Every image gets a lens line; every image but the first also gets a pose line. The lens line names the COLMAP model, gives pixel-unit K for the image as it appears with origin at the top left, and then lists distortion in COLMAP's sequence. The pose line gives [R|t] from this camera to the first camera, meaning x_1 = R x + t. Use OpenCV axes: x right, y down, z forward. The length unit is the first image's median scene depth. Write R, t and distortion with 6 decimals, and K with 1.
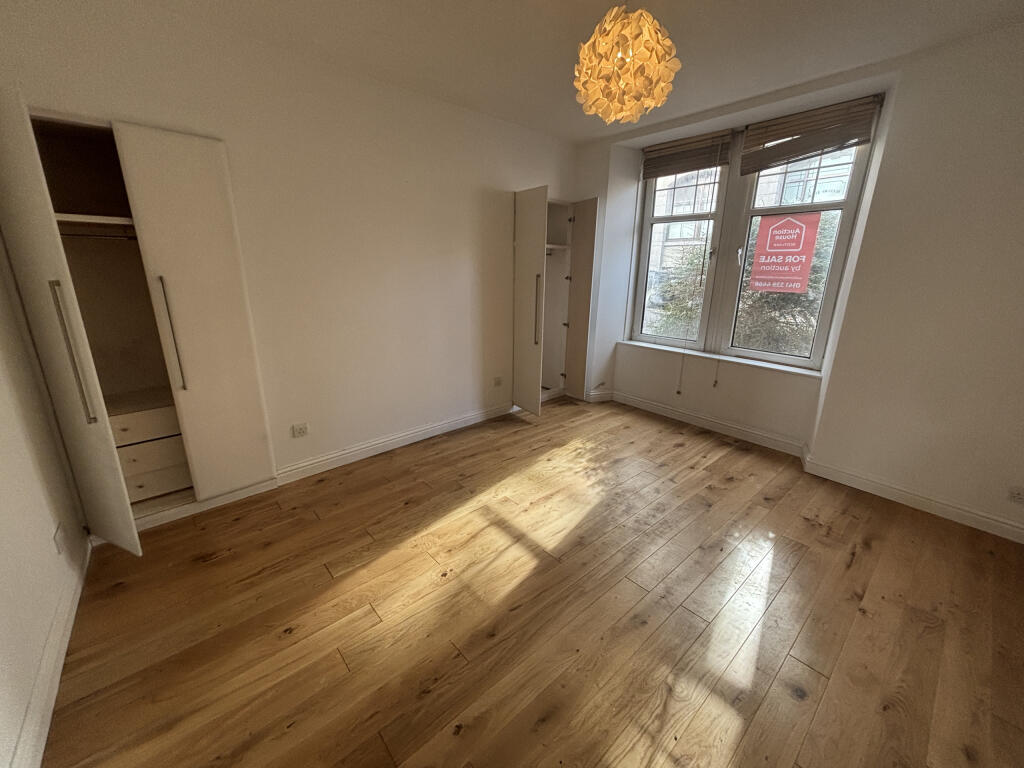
lens RADIAL K [[408.9, 0, 512.0], [0, 408.9, 384.0], [0, 0, 1]] dist [0.001407, -0.000145]
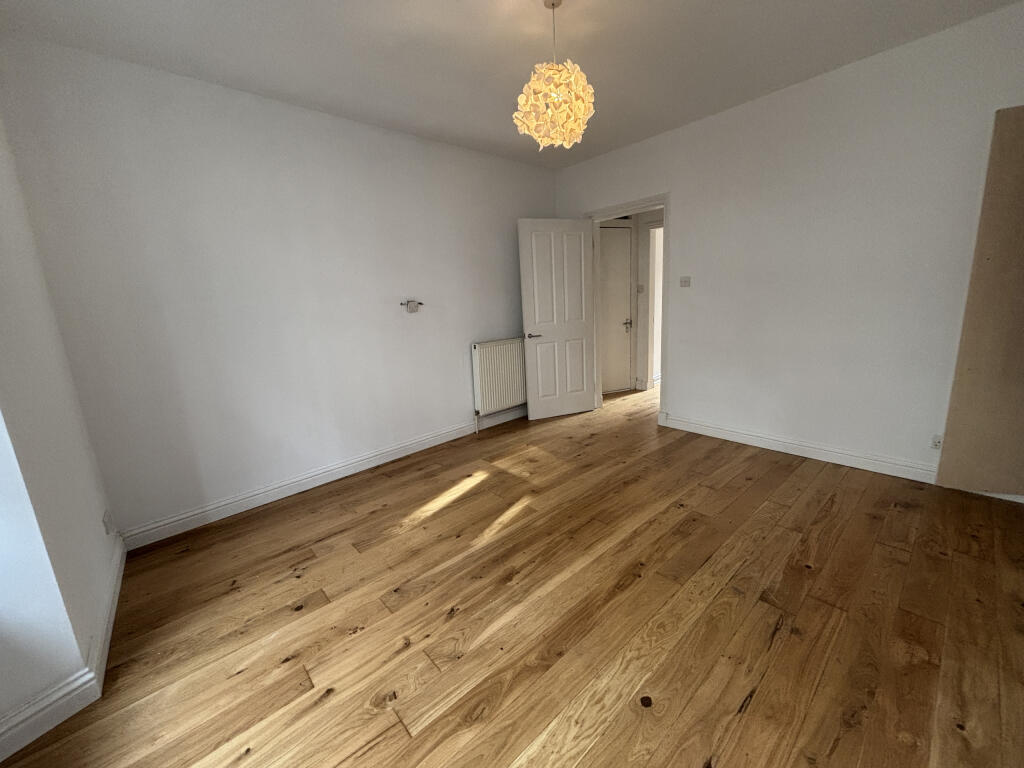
lens RADIAL K [[408.9, 0, 512.0], [0, 408.9, 384.0], [0, 0, 1]] dist [0.001407, -0.000145]
pose [[-0.998975, 0.045040, -0.004449, 0.263399], [0.037645, 0.881454, 0.470768, -0.365903], [0.025125, 0.470118, -0.882246, 1.480808]]
